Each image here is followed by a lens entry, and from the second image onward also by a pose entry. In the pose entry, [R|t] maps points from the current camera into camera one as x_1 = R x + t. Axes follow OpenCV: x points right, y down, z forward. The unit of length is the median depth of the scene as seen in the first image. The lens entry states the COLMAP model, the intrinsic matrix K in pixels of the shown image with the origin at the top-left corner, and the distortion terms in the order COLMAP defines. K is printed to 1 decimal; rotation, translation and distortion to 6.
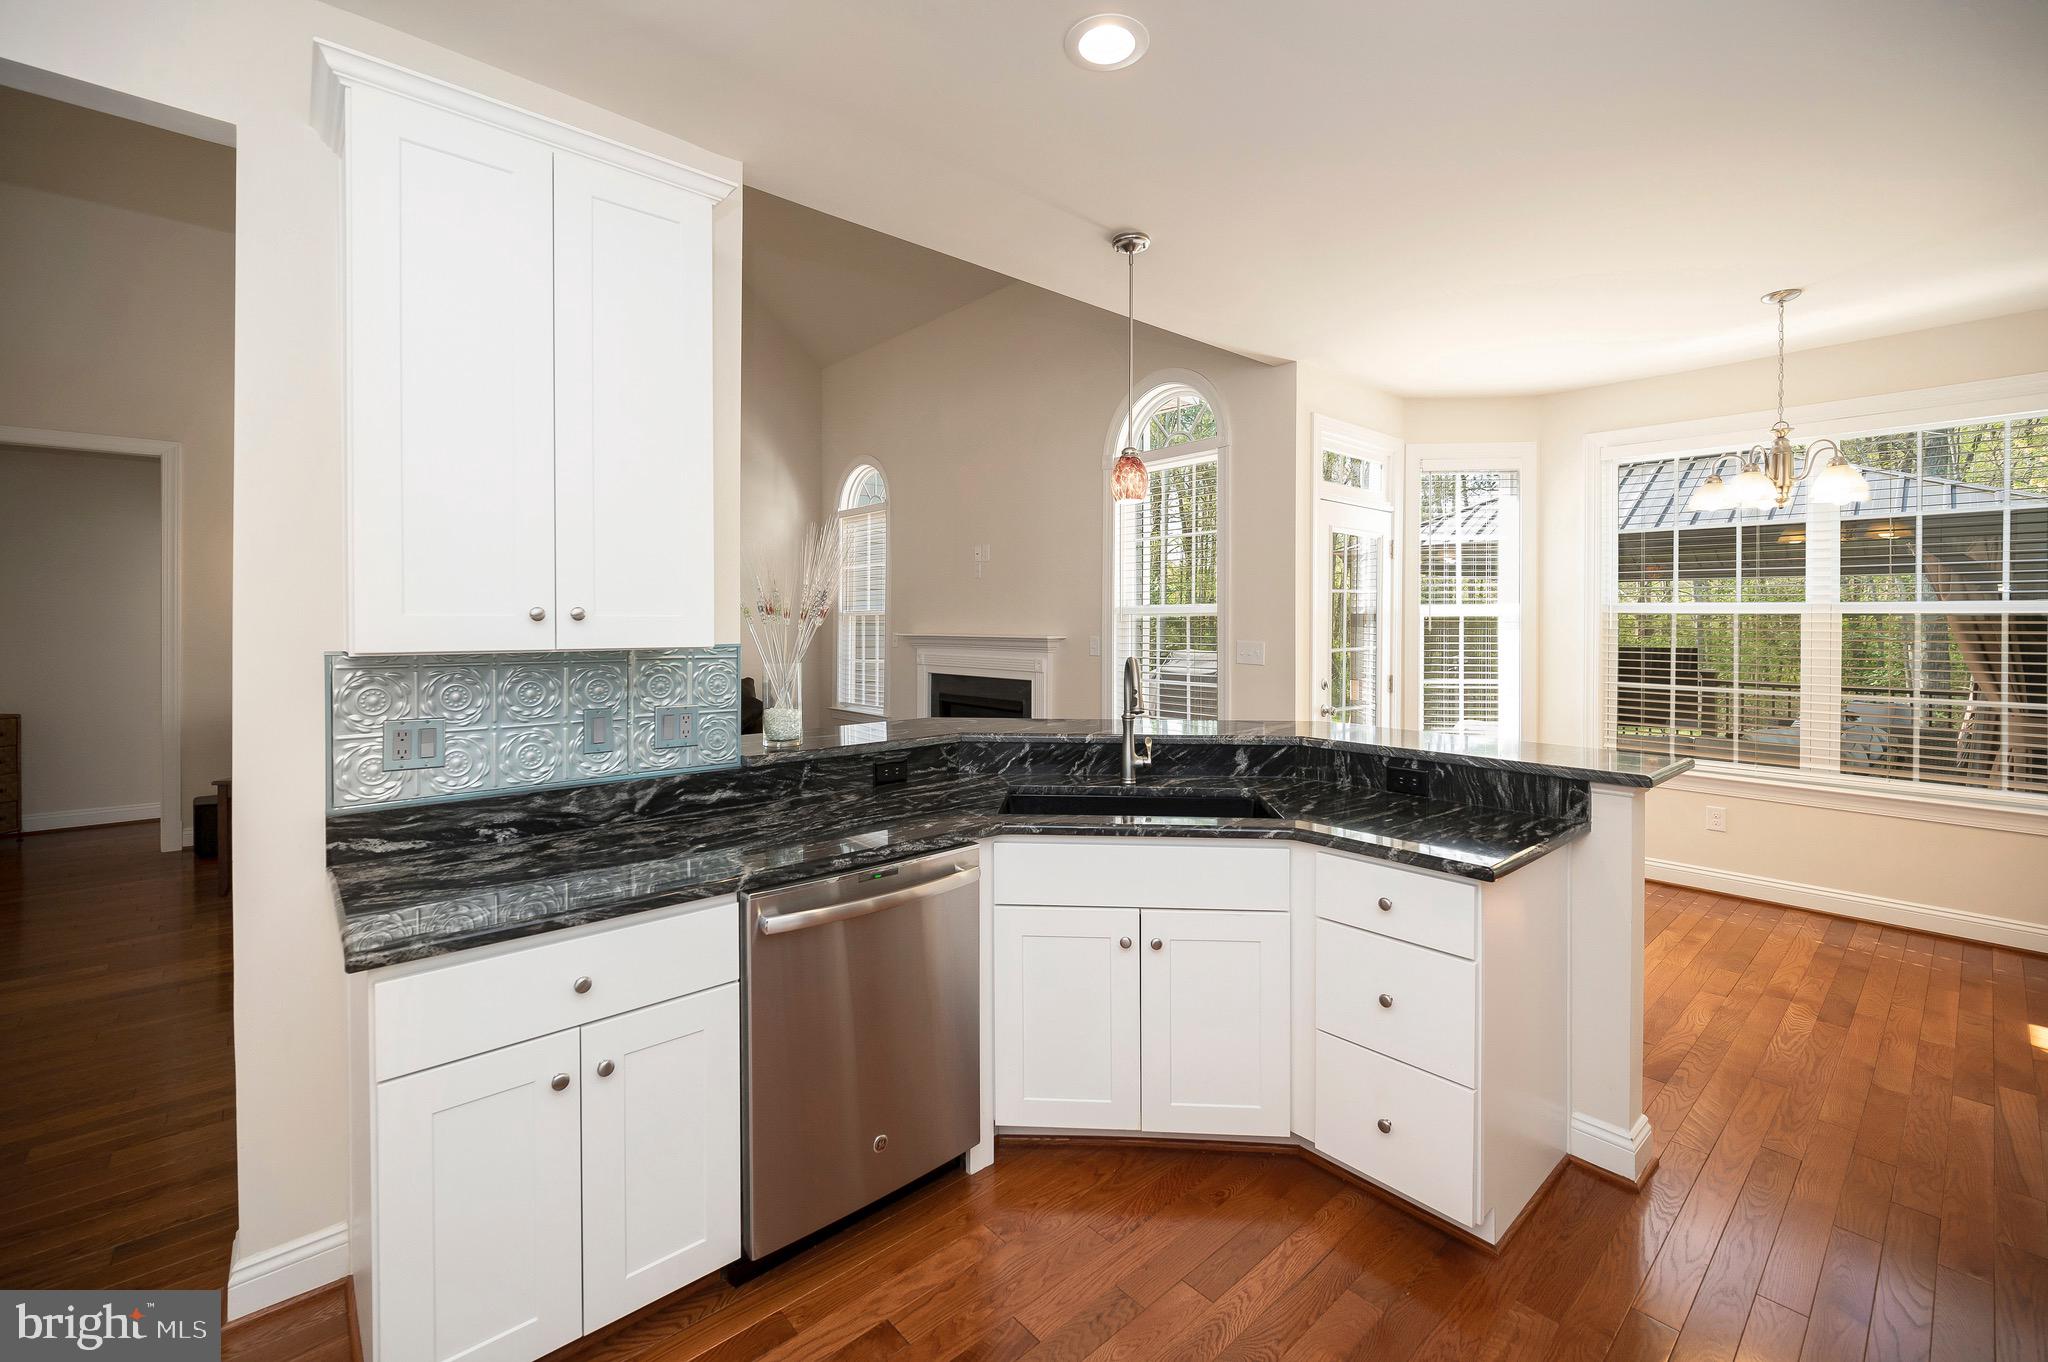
lens RADIAL K [[856.3, 0, 1024.0], [0, 856.3, 611.4], [0, 0, 1]] dist [0.001082, 0.000261]
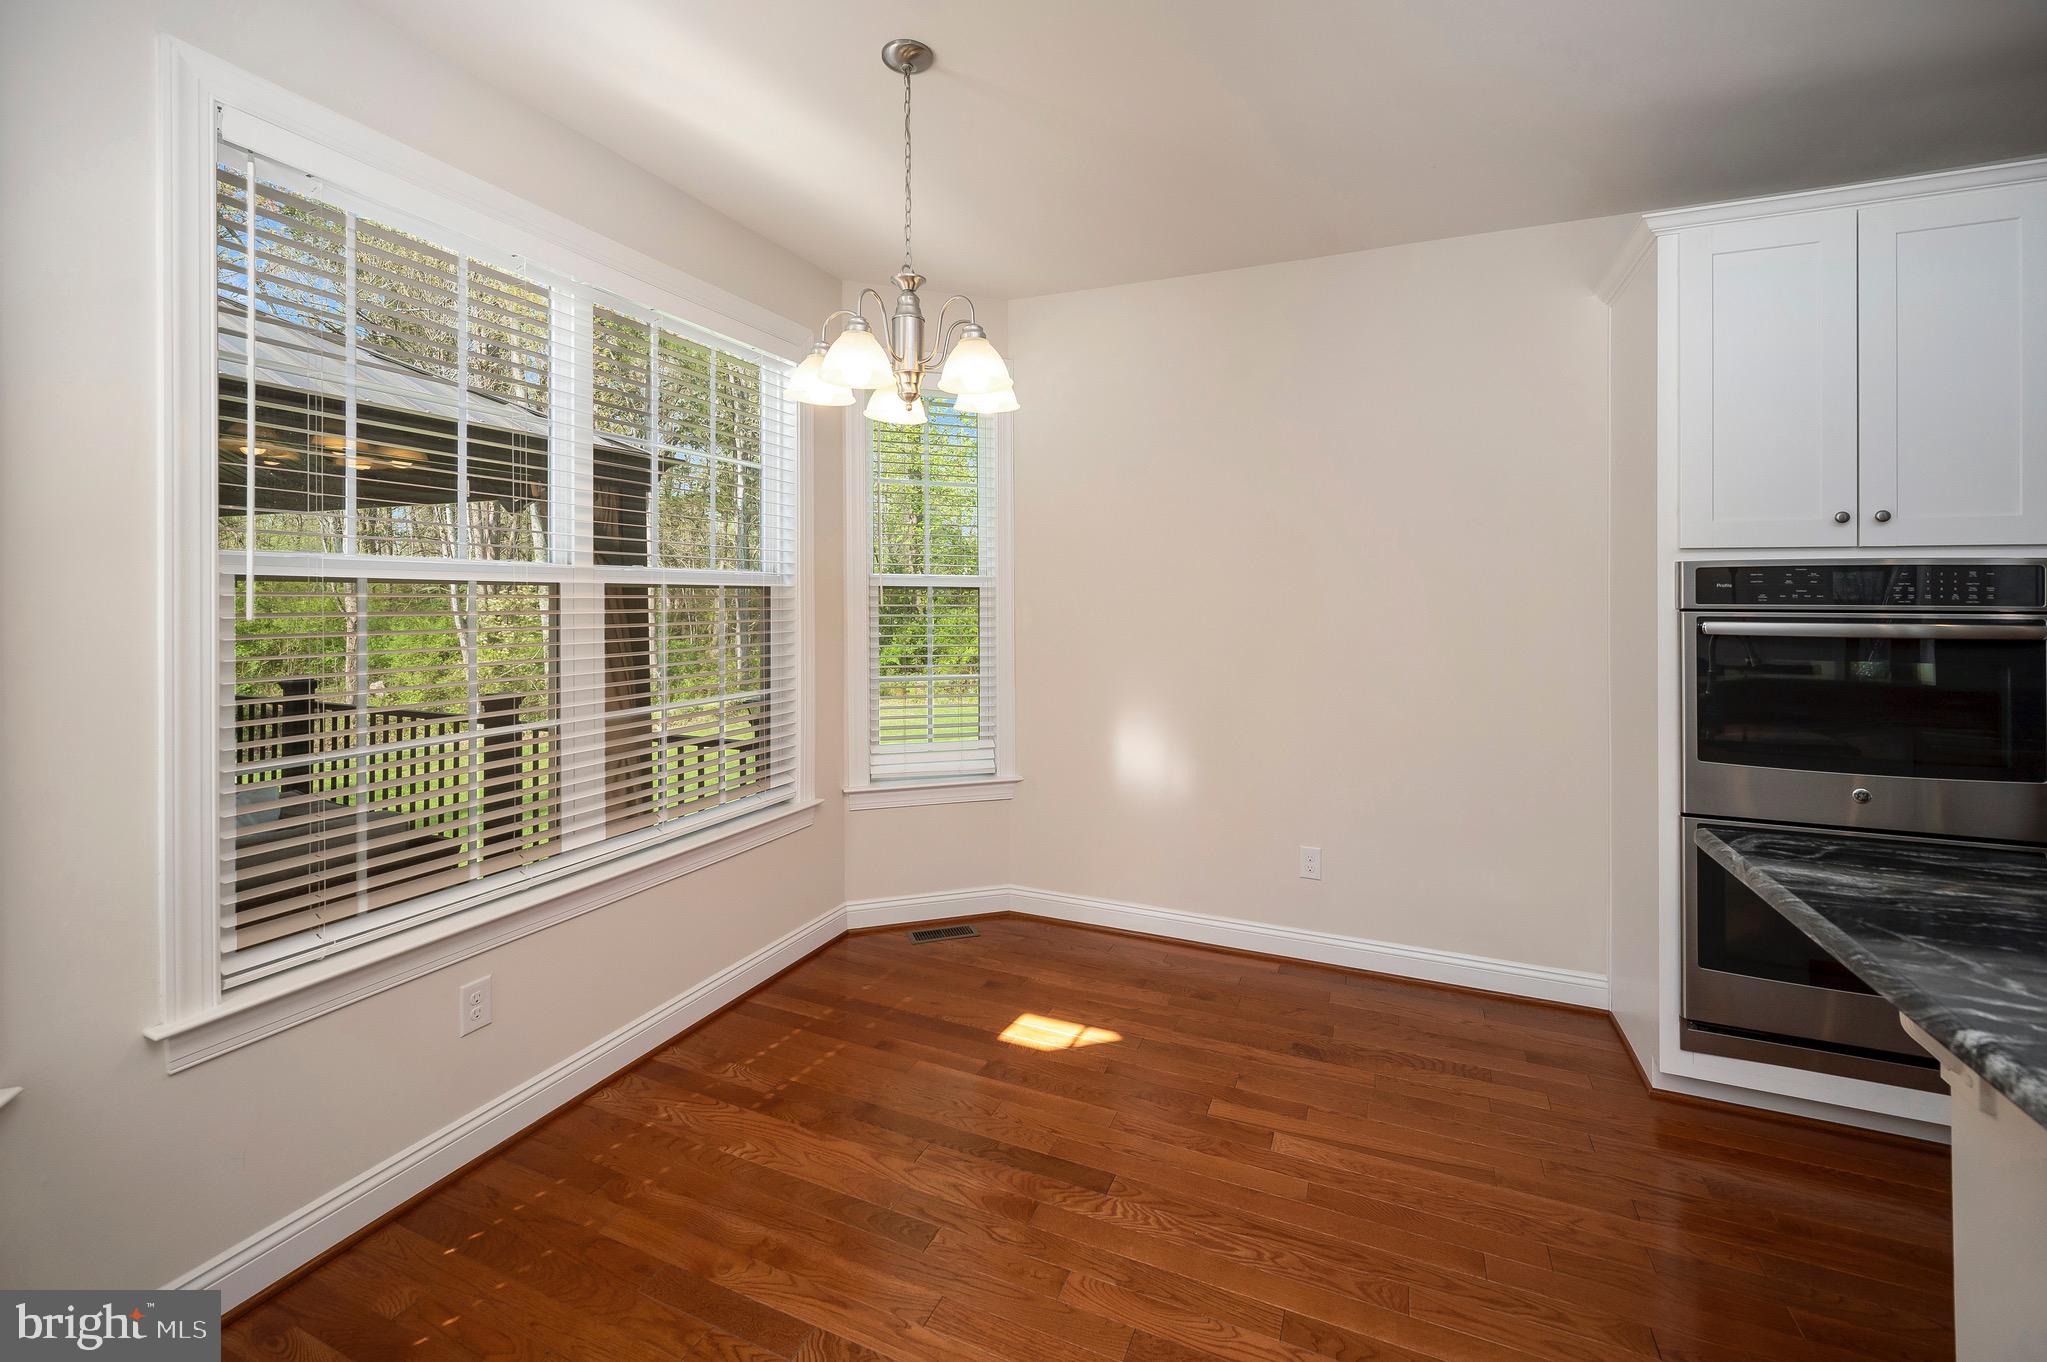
lens RADIAL K [[855.9, 0, 1023.5], [0, 855.9, 611.4], [0, 0, 1]] dist [0.001082, 0.000261]
pose [[-0.413338, -0.003620, 0.910570, 0.290126], [-0.002805, 0.999992, 0.002702, 0.023357], [-0.910573, -0.001437, -0.413345, 1.082203]]
